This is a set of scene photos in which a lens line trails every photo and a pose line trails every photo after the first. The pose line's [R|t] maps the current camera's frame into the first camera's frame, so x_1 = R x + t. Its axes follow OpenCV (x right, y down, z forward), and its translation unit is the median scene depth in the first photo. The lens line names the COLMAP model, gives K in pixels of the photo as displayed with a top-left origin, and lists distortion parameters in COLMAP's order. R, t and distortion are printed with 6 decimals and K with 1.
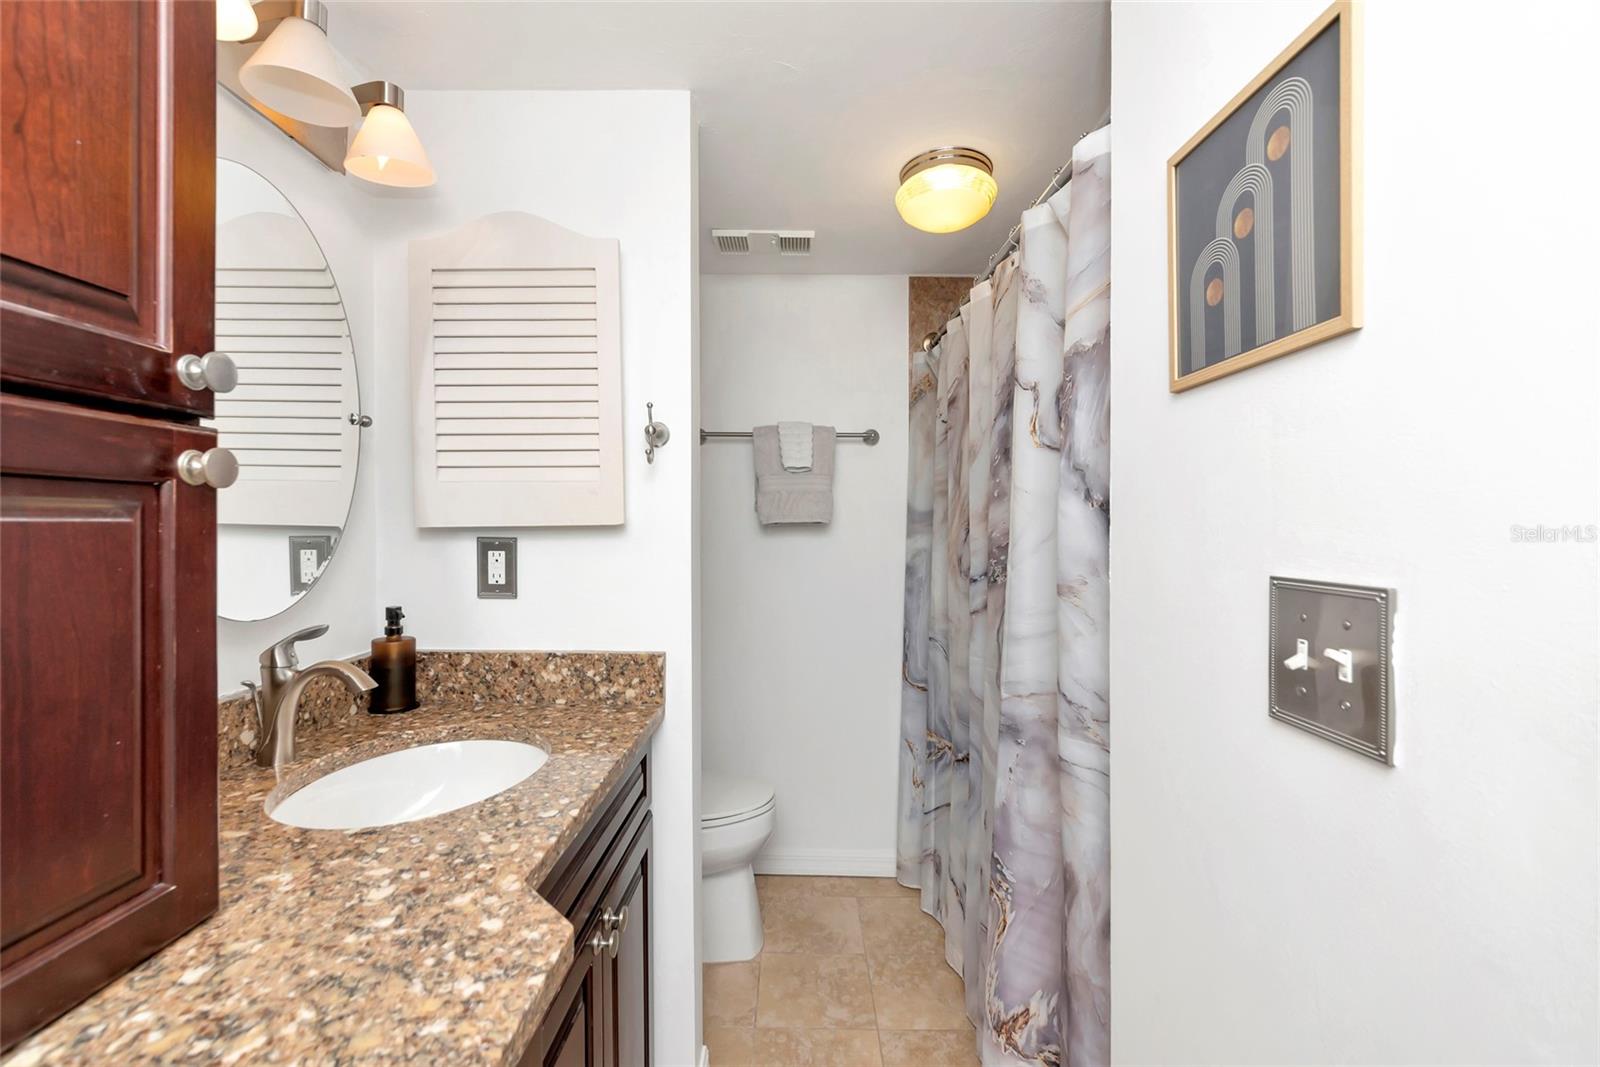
lens RADIAL K [[699.8, 0, 803.4], [0, 699.8, 529.6], [0, 0, 1]] dist [-0.007894, -0.000269]
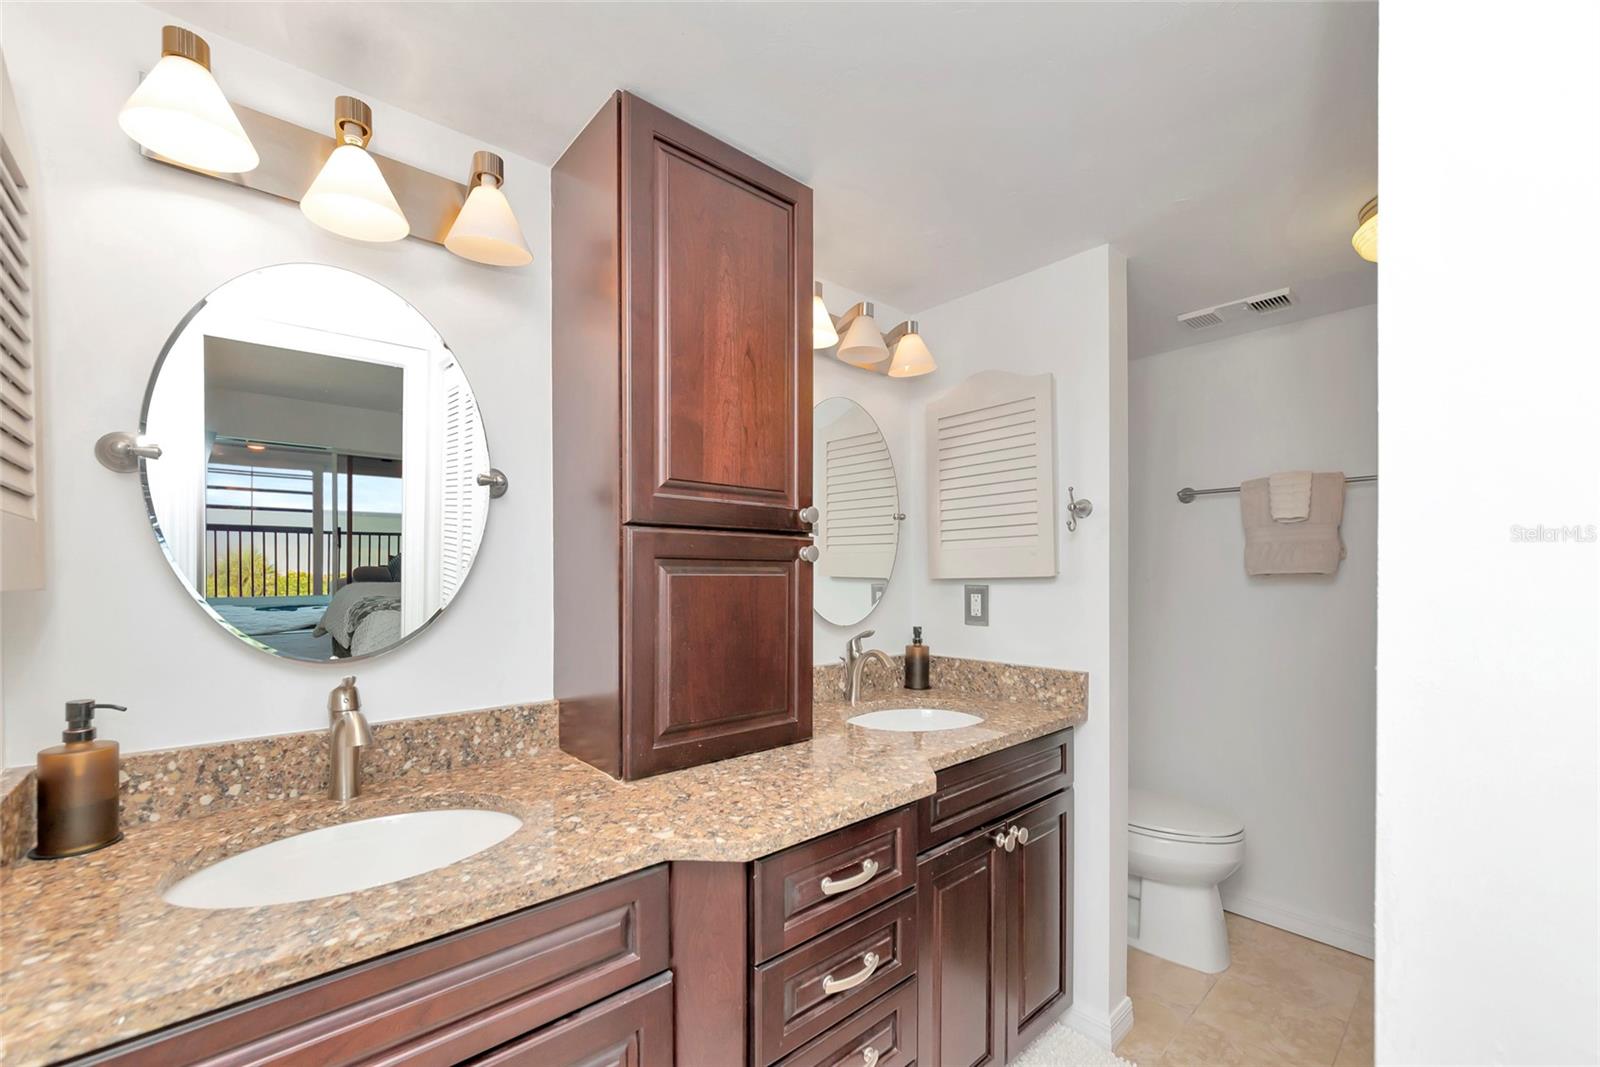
lens RADIAL K [[638.2, 0, 775.6], [0, 638.2, 533.6], [0, 0, 1]] dist [-0.010217, 0.007003]
pose [[0.652681, -0.055713, -0.755581, 0.357729], [-0.002448, 0.997132, -0.075639, 0.005670], [0.757629, 0.051218, 0.650673, -0.260271]]
